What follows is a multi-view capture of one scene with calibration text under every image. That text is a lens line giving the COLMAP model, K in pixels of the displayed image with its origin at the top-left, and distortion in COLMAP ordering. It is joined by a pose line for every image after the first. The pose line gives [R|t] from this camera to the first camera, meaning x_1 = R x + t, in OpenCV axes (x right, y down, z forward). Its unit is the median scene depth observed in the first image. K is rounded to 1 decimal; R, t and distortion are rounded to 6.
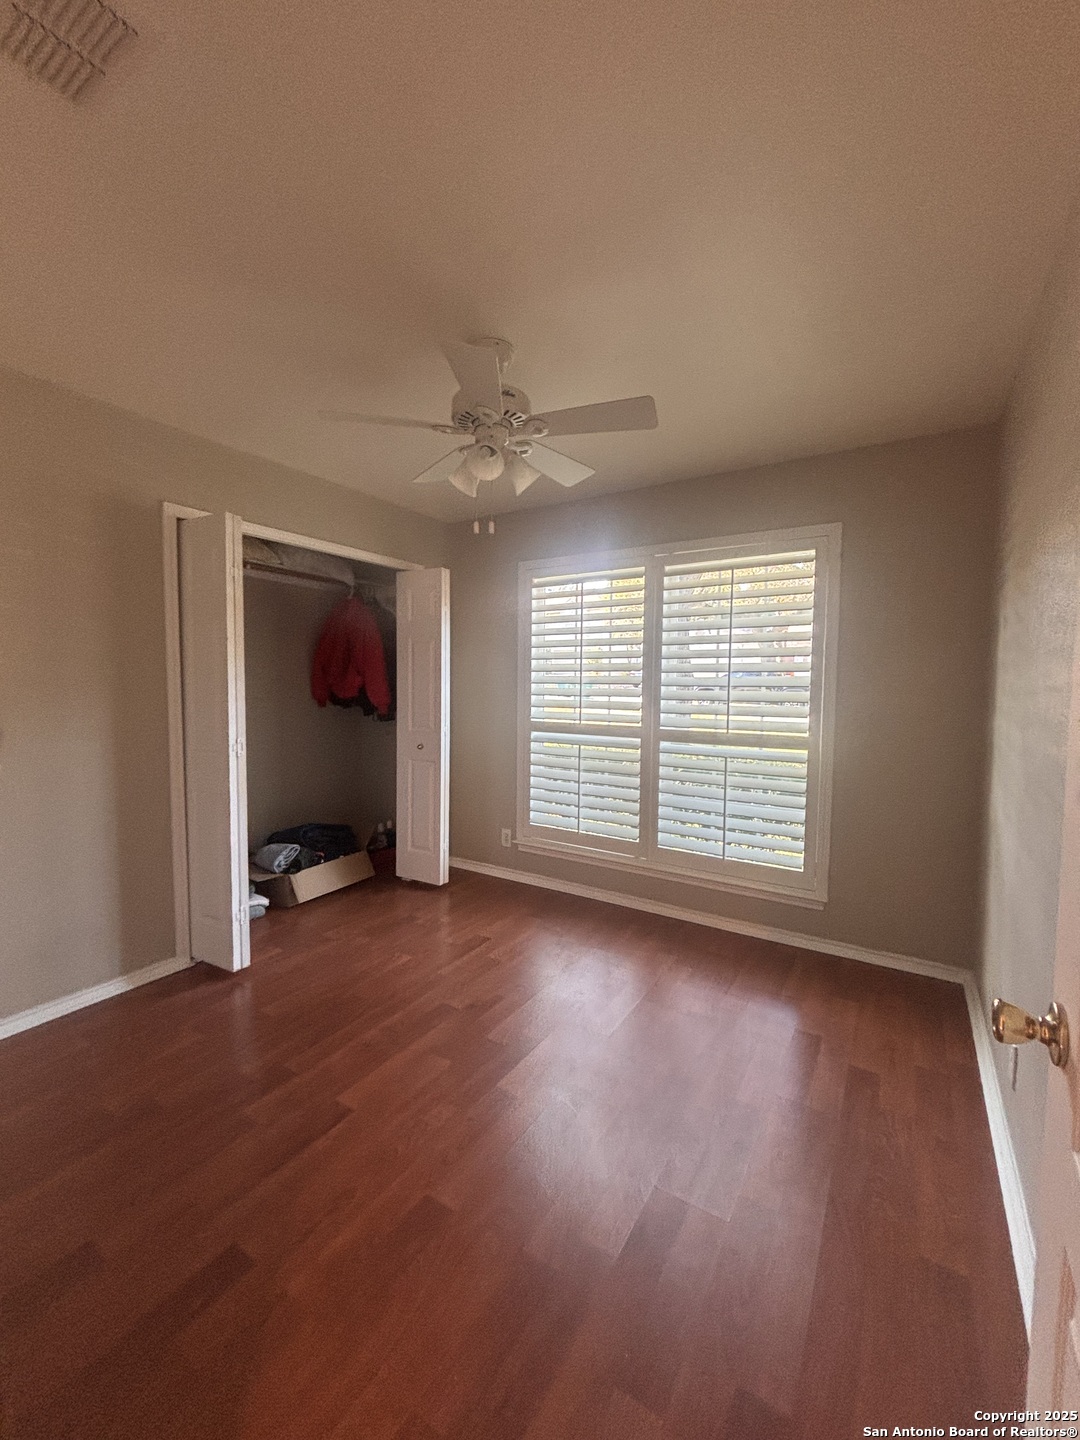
lens RADIAL K [[577.7, 0, 543.1], [0, 577.7, 715.9], [0, 0, 1]] dist [-0.003102, -0.000826]
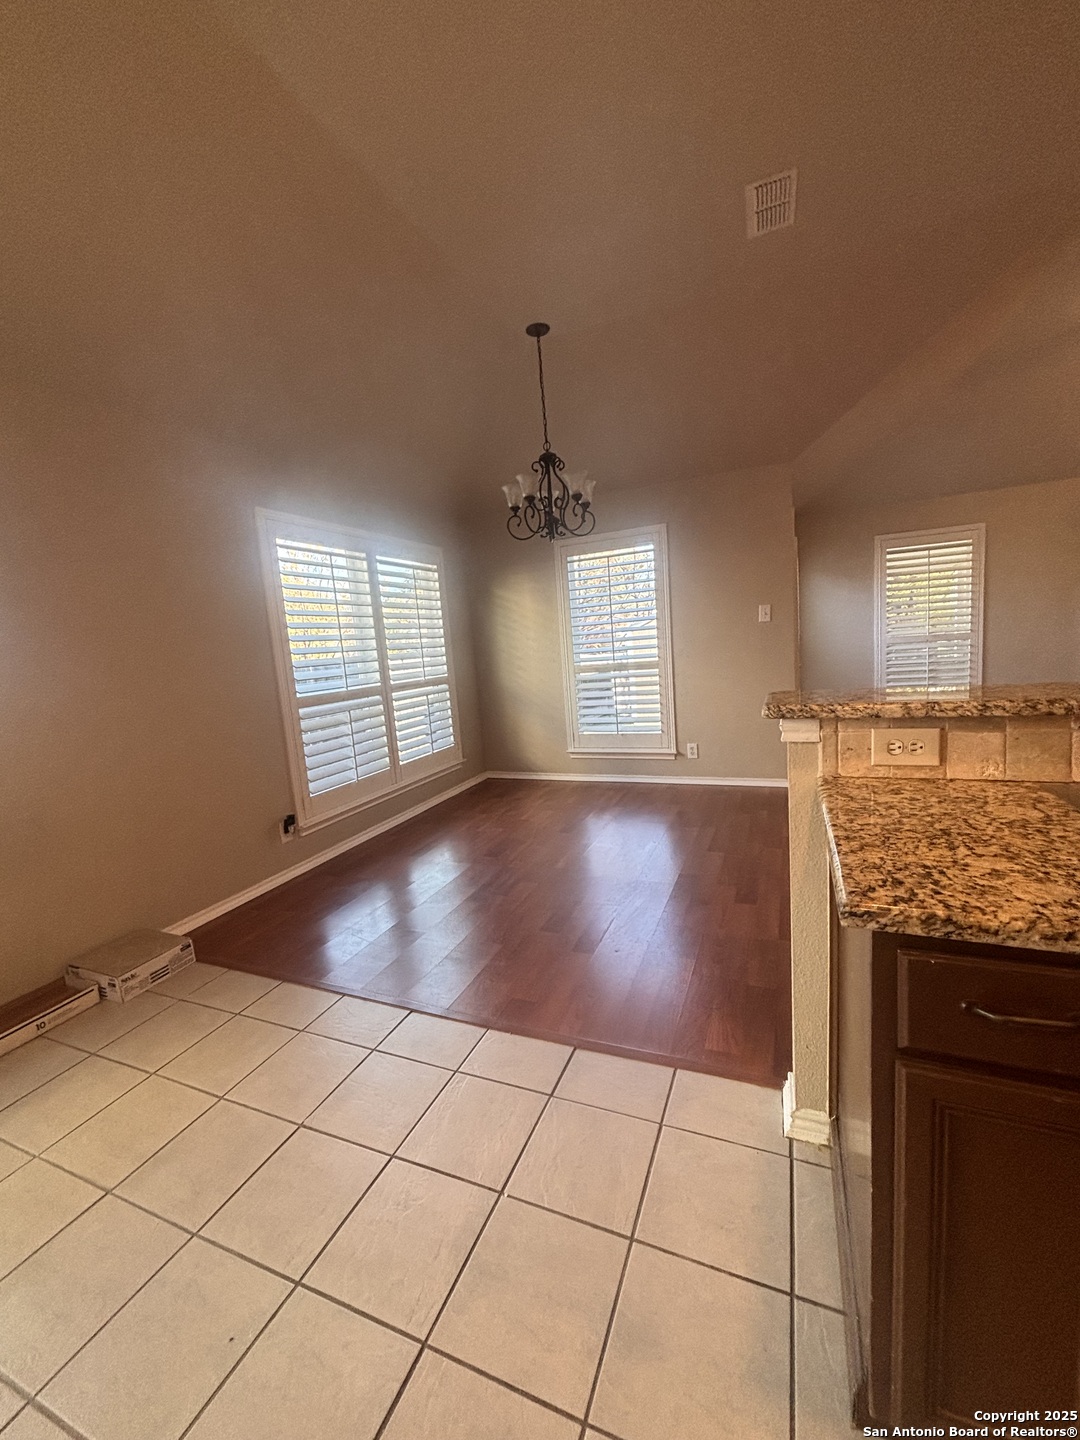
lens RADIAL K [[577.7, 0, 534.5], [0, 577.7, 724.4], [0, 0, 1]] dist [-0.003102, -0.000826]
pose [[-0.159273, -0.143019, 0.976820, -1.154560], [0.122588, 0.978928, 0.163316, -0.063520], [-0.979594, 0.145758, -0.138384, 0.880263]]
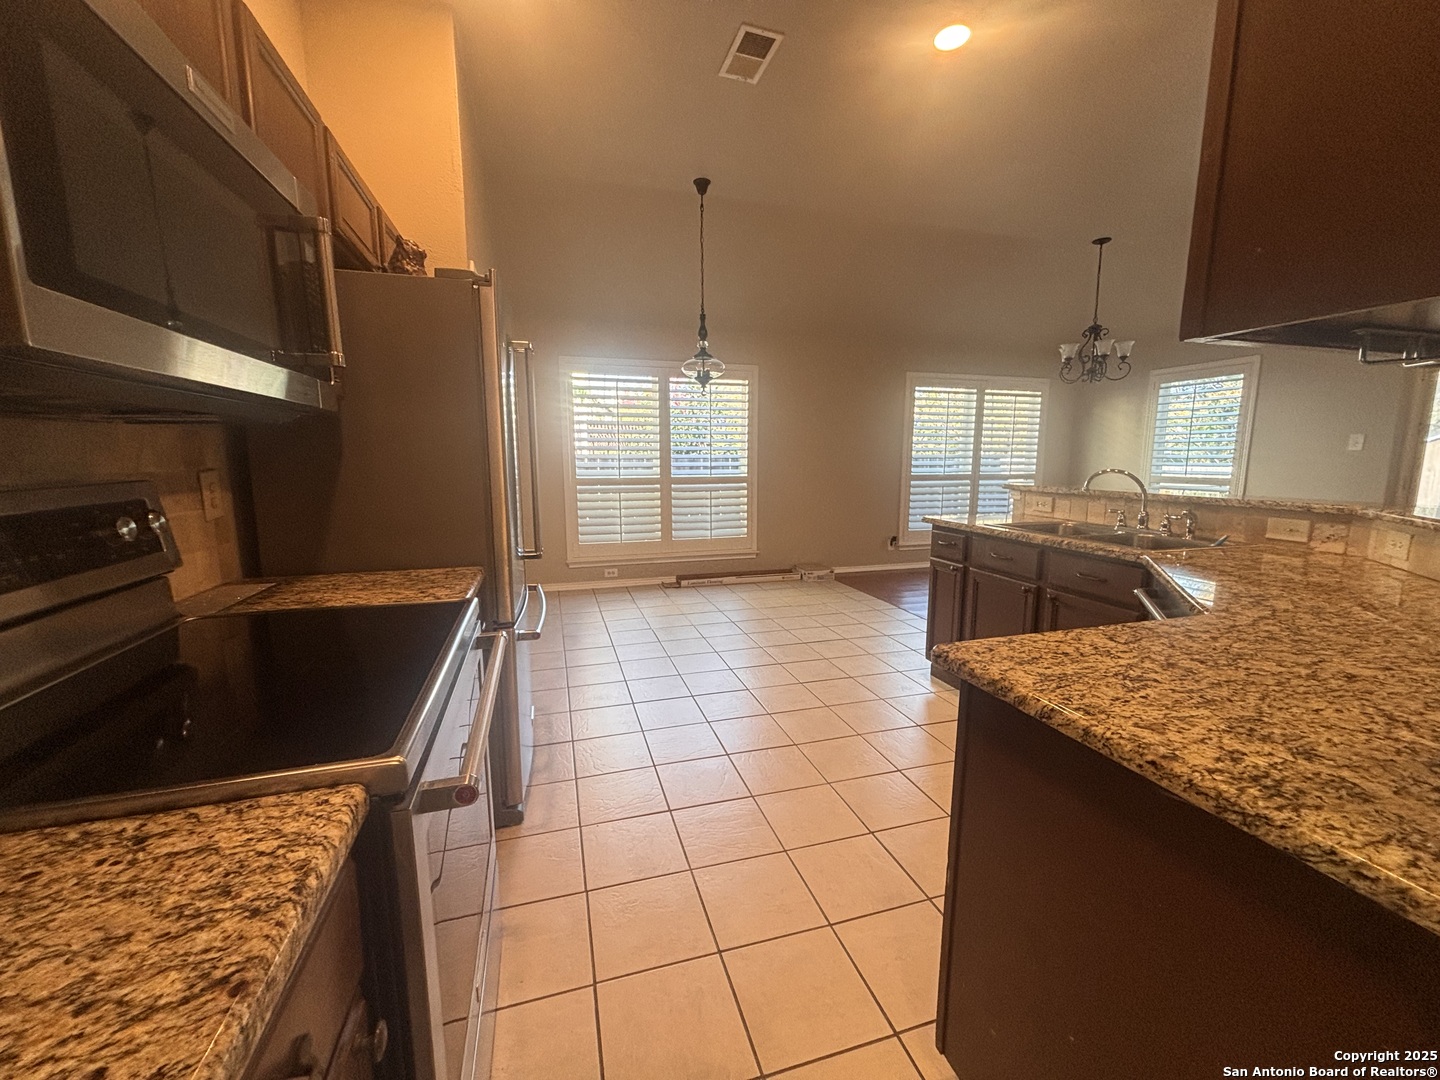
lens RADIAL K [[577.7, 0, 723.8], [0, 577.7, 535.0], [0, 0, 1]] dist [-0.003102, -0.000826]
pose [[0.646663, -0.123255, 0.752752, -1.878799], [0.052156, 0.991694, 0.117574, -0.051723], [-0.760990, -0.036770, 0.647720, 0.402580]]
